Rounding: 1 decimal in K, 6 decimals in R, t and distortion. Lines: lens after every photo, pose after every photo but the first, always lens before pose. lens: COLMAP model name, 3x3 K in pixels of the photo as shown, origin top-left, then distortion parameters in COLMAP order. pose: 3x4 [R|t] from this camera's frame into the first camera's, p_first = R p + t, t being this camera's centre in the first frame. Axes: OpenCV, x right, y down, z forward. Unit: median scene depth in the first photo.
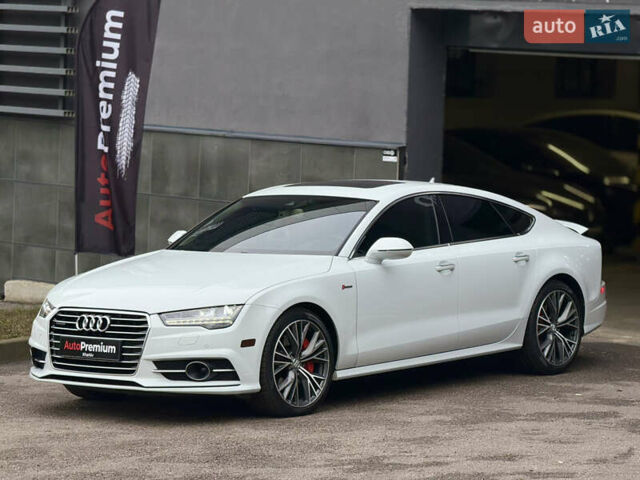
lens RADIAL K [[2254.5, 0, 320.0], [0, 2254.5, 240.0], [0, 0, 1]] dist [0.286611, -1.635456]
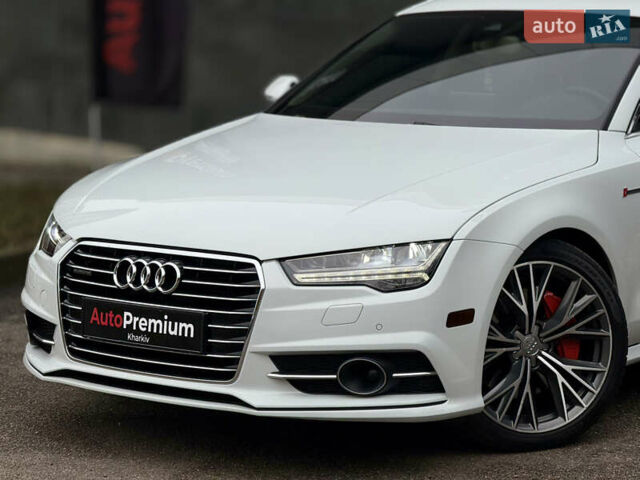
lens RADIAL K [[2254.5, 0, 320.0], [0, 2254.5, 240.0], [0, 0, 1]] dist [0.286611, -1.635456]
pose [[0.999933, -0.011119, 0.003198, -0.063141], [0.010774, 0.995630, 0.092758, -0.017652], [-0.004216, -0.092717, 0.995684, 0.496955]]
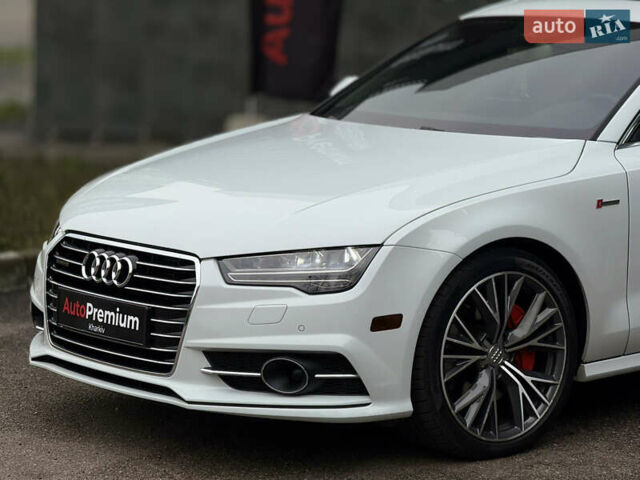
lens RADIAL K [[2254.5, 0, 320.0], [0, 2254.5, 240.0], [0, 0, 1]] dist [0.286611, -1.635456]
pose [[0.979118, 0.025882, -0.201638, 0.053696], [-0.006595, 0.995384, 0.095741, -0.020402], [0.203185, -0.092412, 0.974770, 0.499358]]
